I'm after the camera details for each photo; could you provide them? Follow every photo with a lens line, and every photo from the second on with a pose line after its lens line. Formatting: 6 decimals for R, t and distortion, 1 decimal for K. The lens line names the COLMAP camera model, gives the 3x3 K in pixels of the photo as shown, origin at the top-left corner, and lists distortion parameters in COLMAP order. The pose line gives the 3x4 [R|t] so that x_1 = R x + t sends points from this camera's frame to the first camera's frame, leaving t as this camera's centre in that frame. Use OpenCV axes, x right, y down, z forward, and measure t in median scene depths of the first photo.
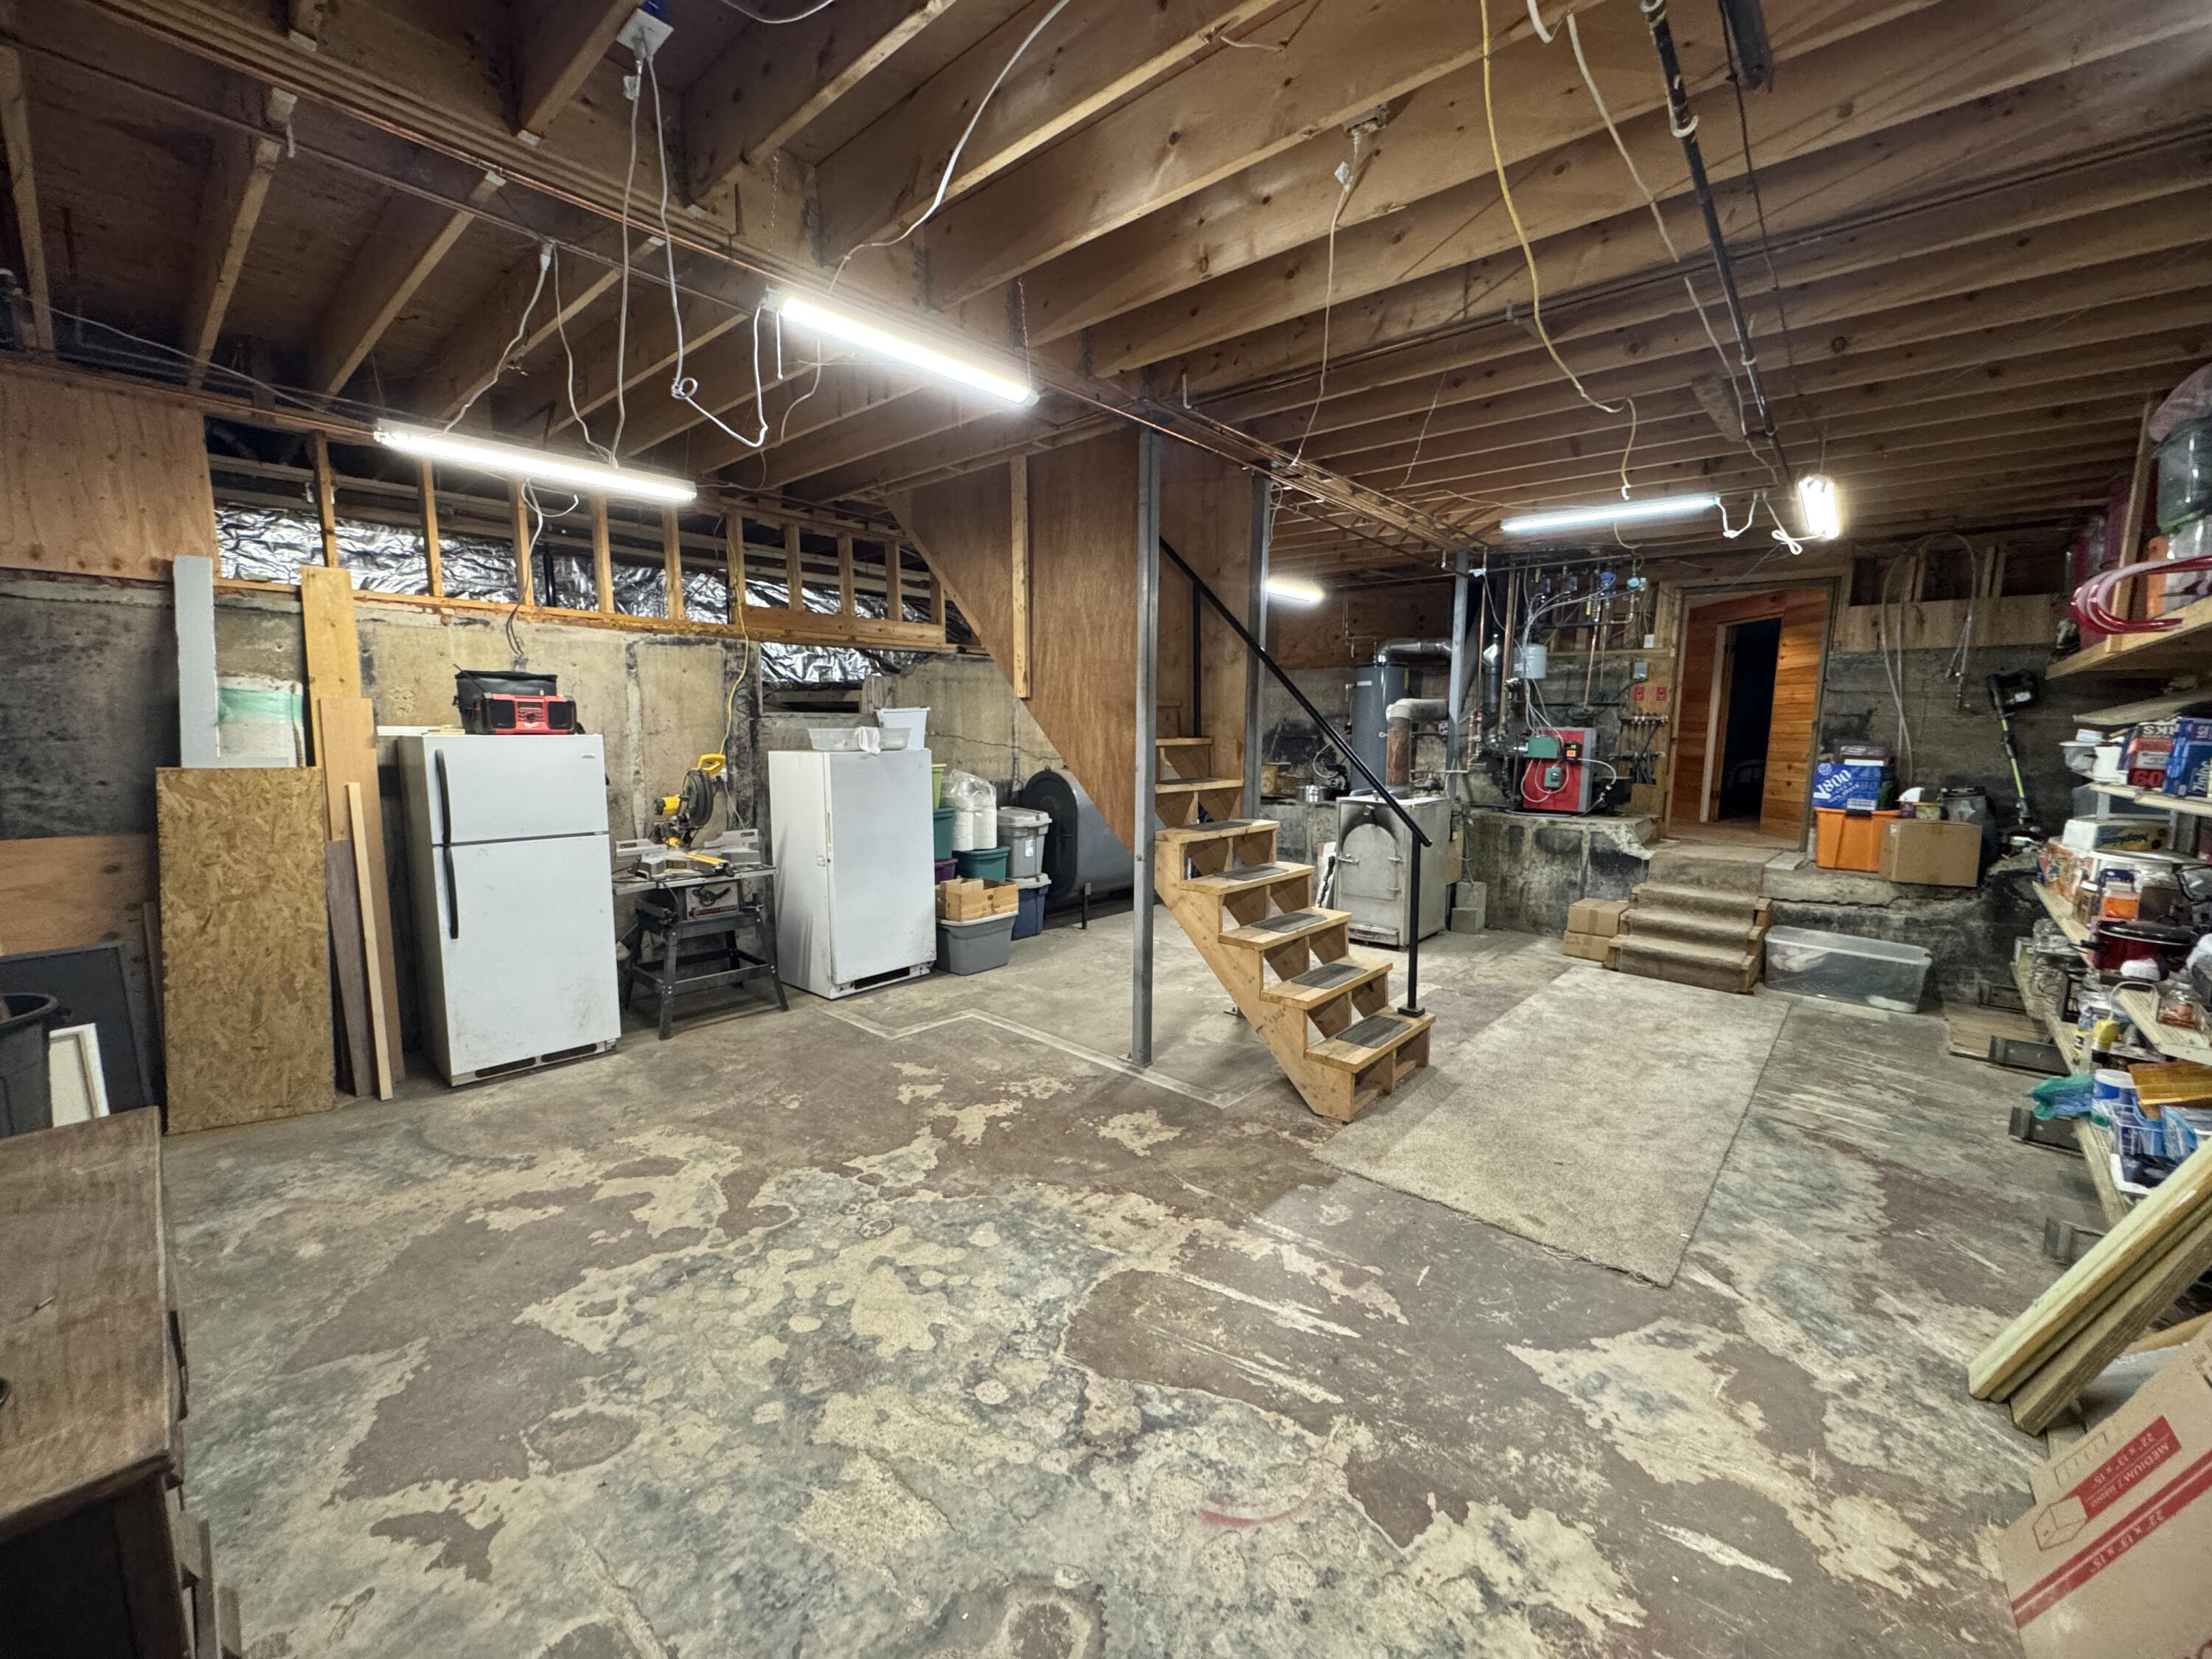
lens RADIAL K [[883.2, 0, 1108.8], [0, 883.2, 832.7], [0, 0, 1]] dist [-0.001935, 0.000601]
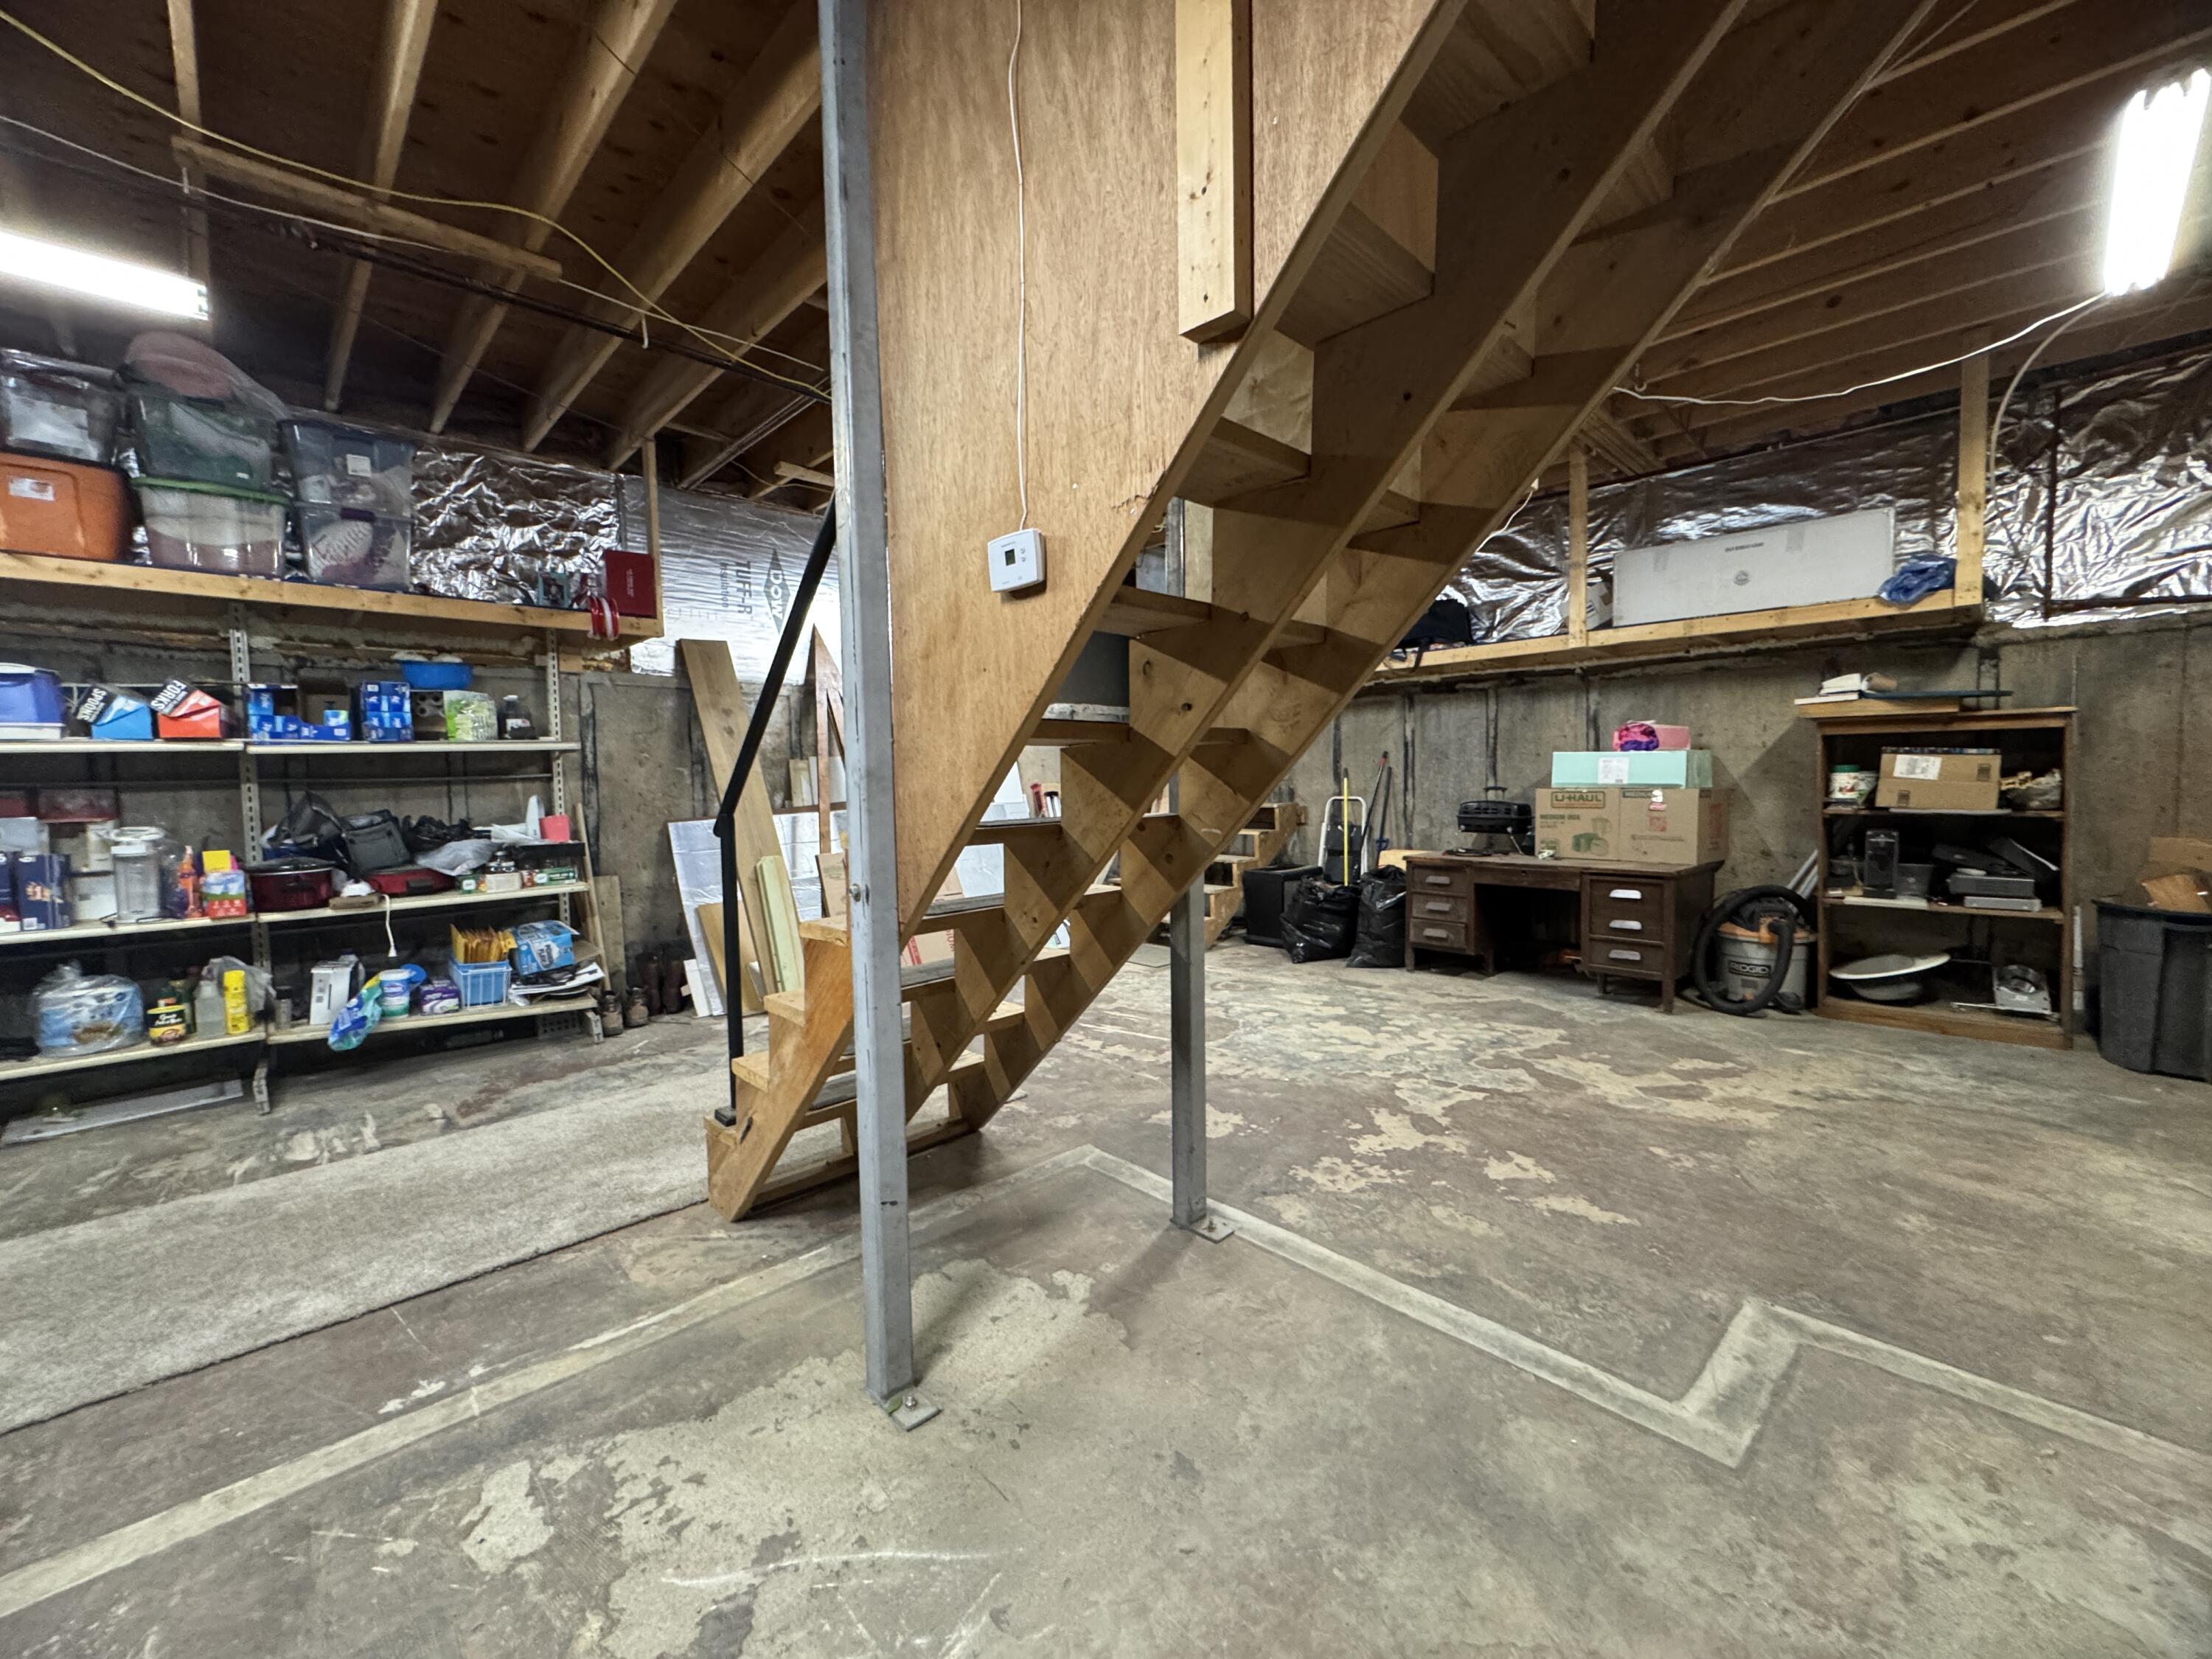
lens RADIAL K [[883.2, 0, 1105.4], [0, 883.2, 826.1], [0, 0, 1]] dist [-0.001935, 0.000601]
pose [[-0.996855, 0.002614, 0.079209, 0.060378], [0.016793, 0.983728, 0.178875, -0.121718], [-0.077452, 0.179643, -0.980678, 1.999934]]
